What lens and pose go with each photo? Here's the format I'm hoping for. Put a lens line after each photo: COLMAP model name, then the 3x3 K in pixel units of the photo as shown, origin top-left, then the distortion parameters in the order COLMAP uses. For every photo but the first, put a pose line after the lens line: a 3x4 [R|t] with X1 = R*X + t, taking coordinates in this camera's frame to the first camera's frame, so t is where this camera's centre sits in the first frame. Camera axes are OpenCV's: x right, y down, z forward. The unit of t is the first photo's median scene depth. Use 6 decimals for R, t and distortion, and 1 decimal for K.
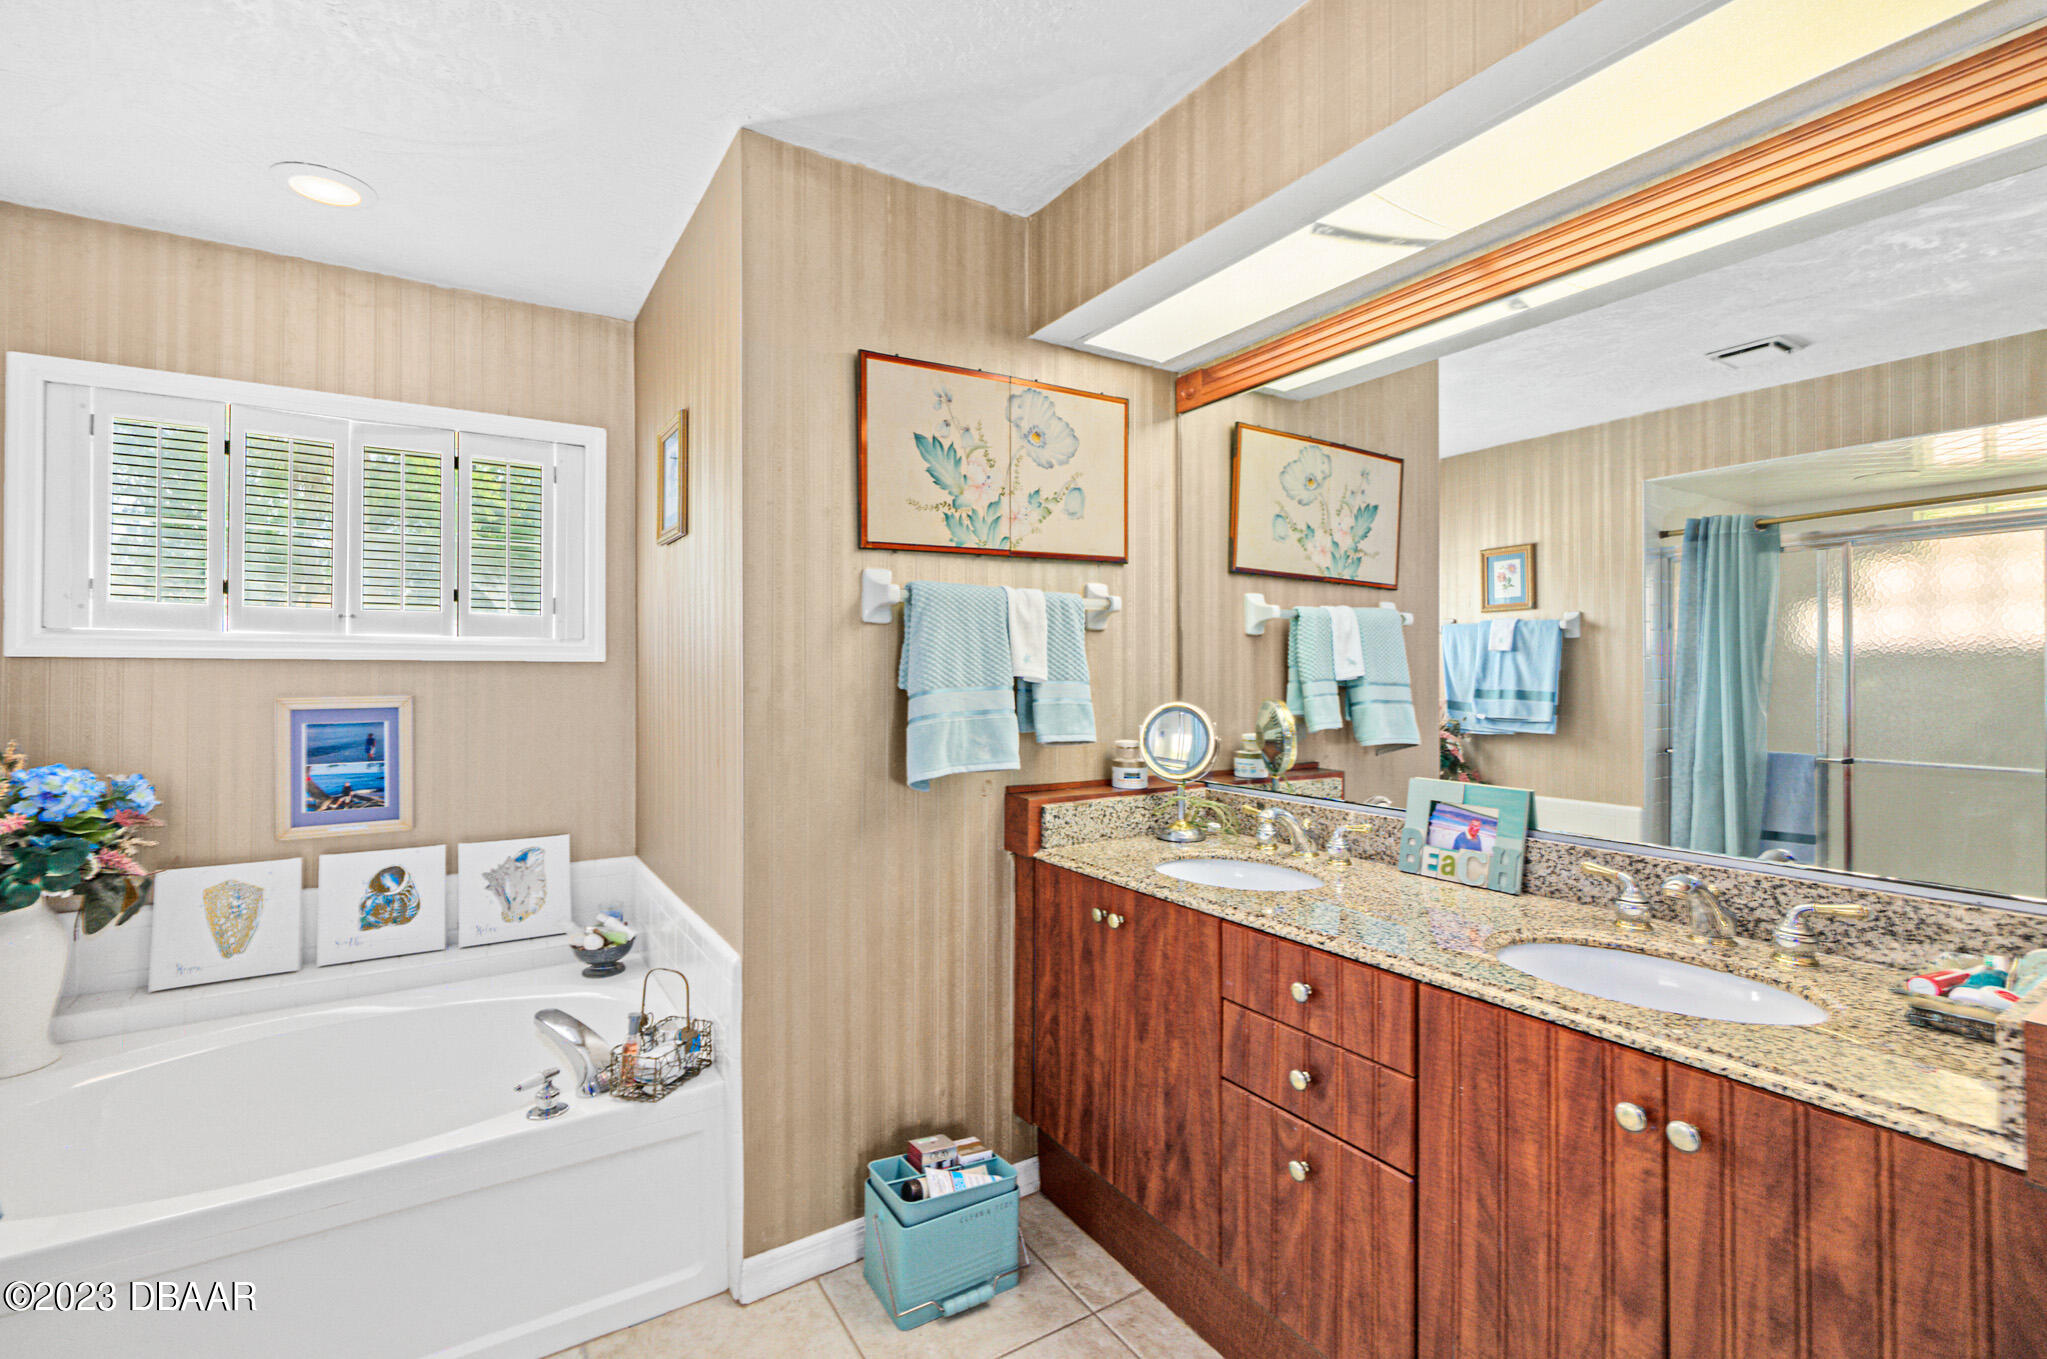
lens RADIAL K [[889.7, 0, 1019.1], [0, 889.7, 669.9], [0, 0, 1]] dist [-0.006168, 0.000065]
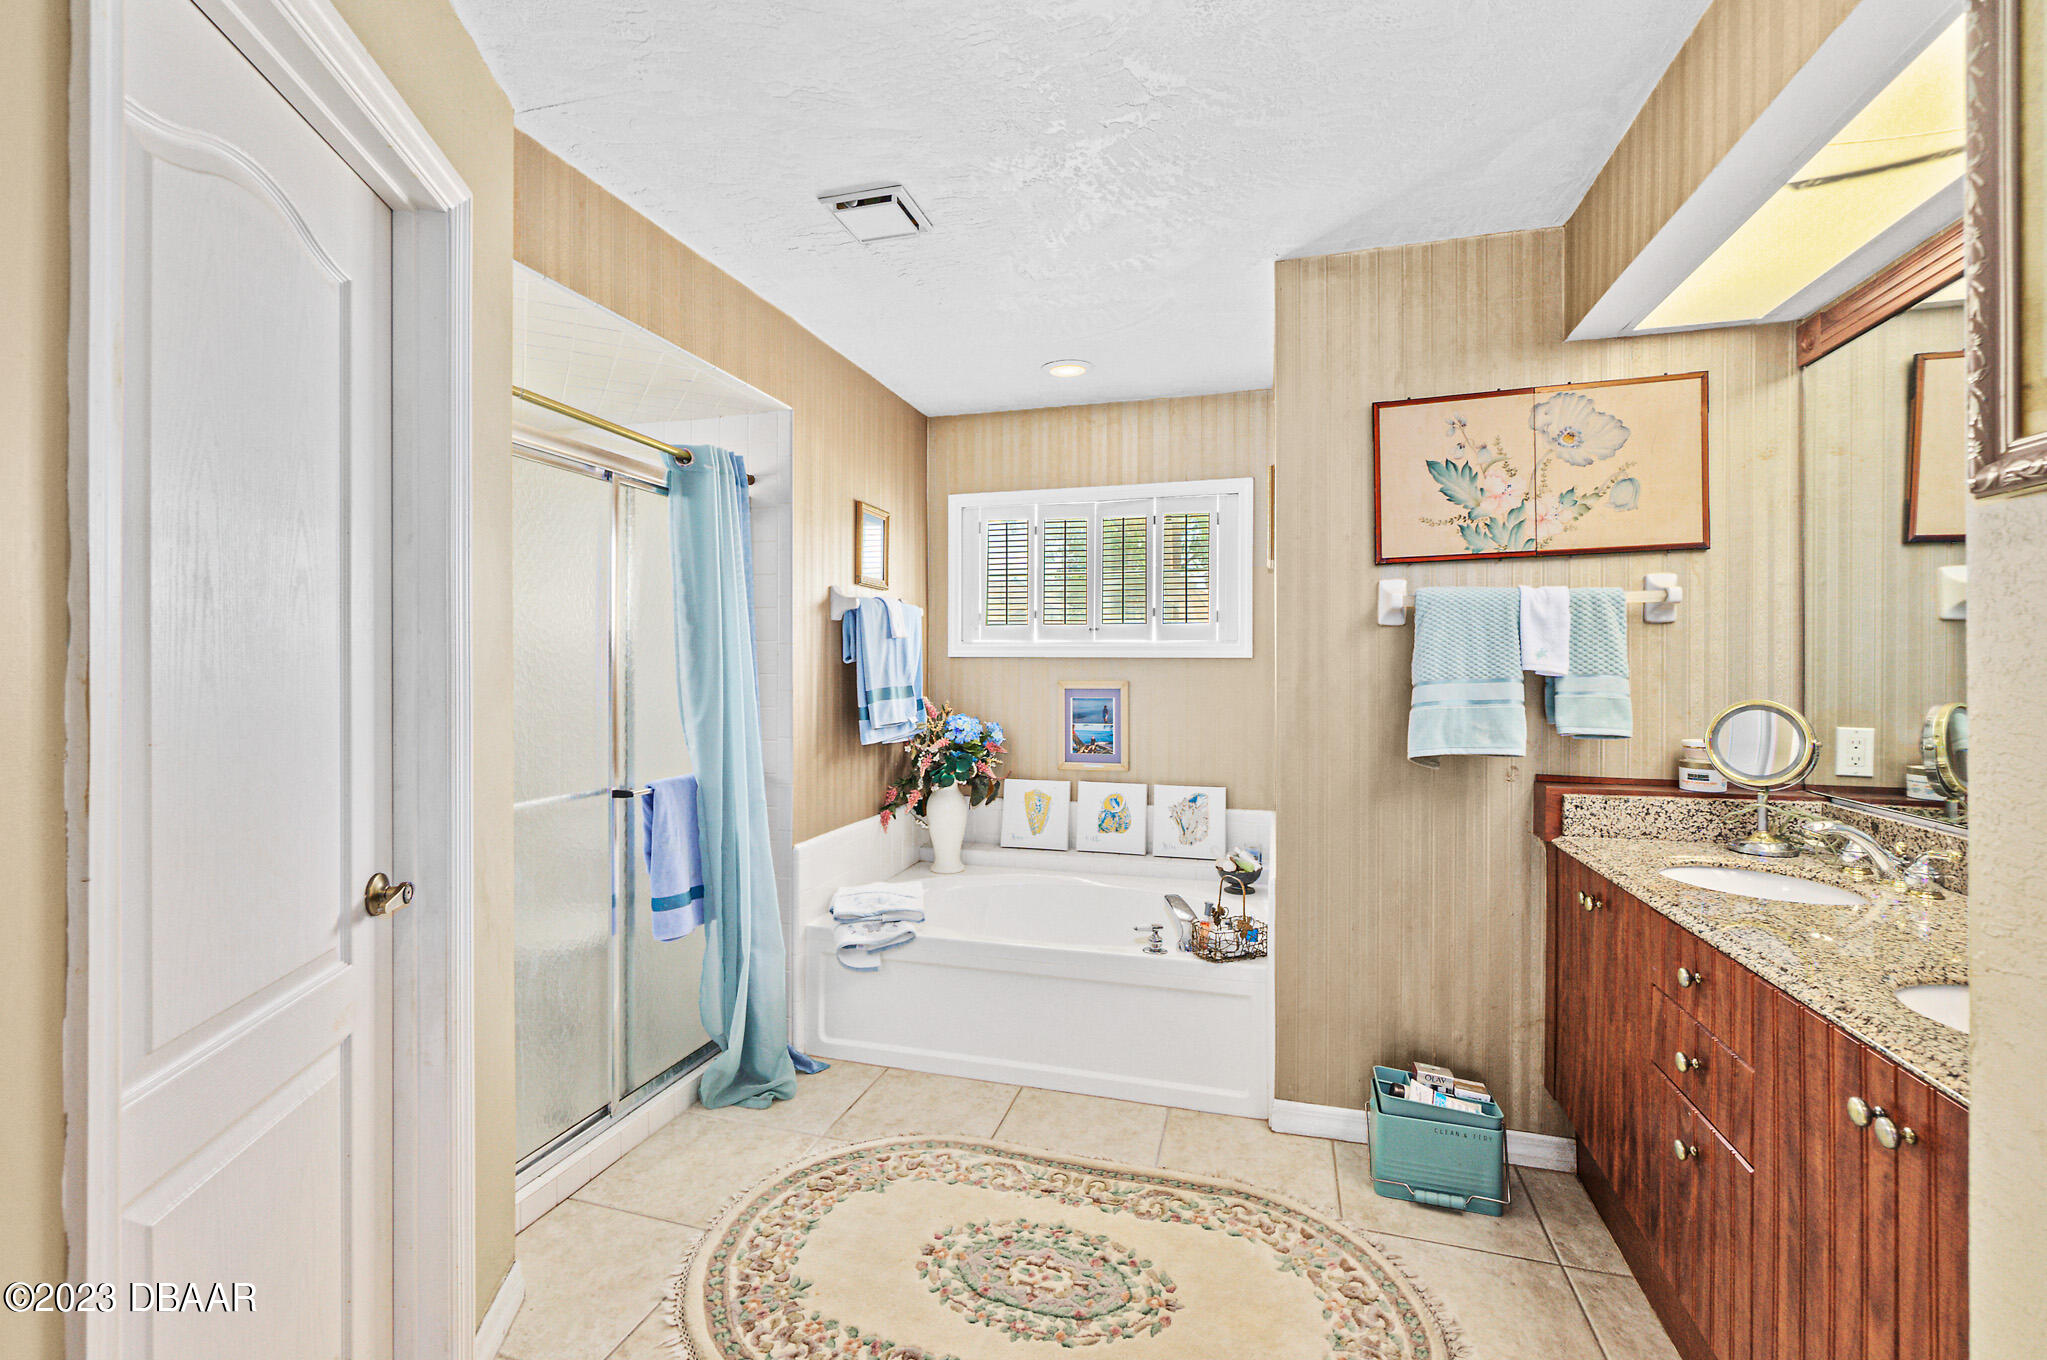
lens RADIAL K [[901.9, 0, 1004.2], [0, 901.9, 669.0], [0, 0, 1]] dist [-0.003713, -0.000657]
pose [[0.658852, 0.004450, -0.752259, 0.381619], [-0.000296, 0.999984, 0.005656, -0.000103], [0.752272, -0.003504, 0.658843, -0.183023]]
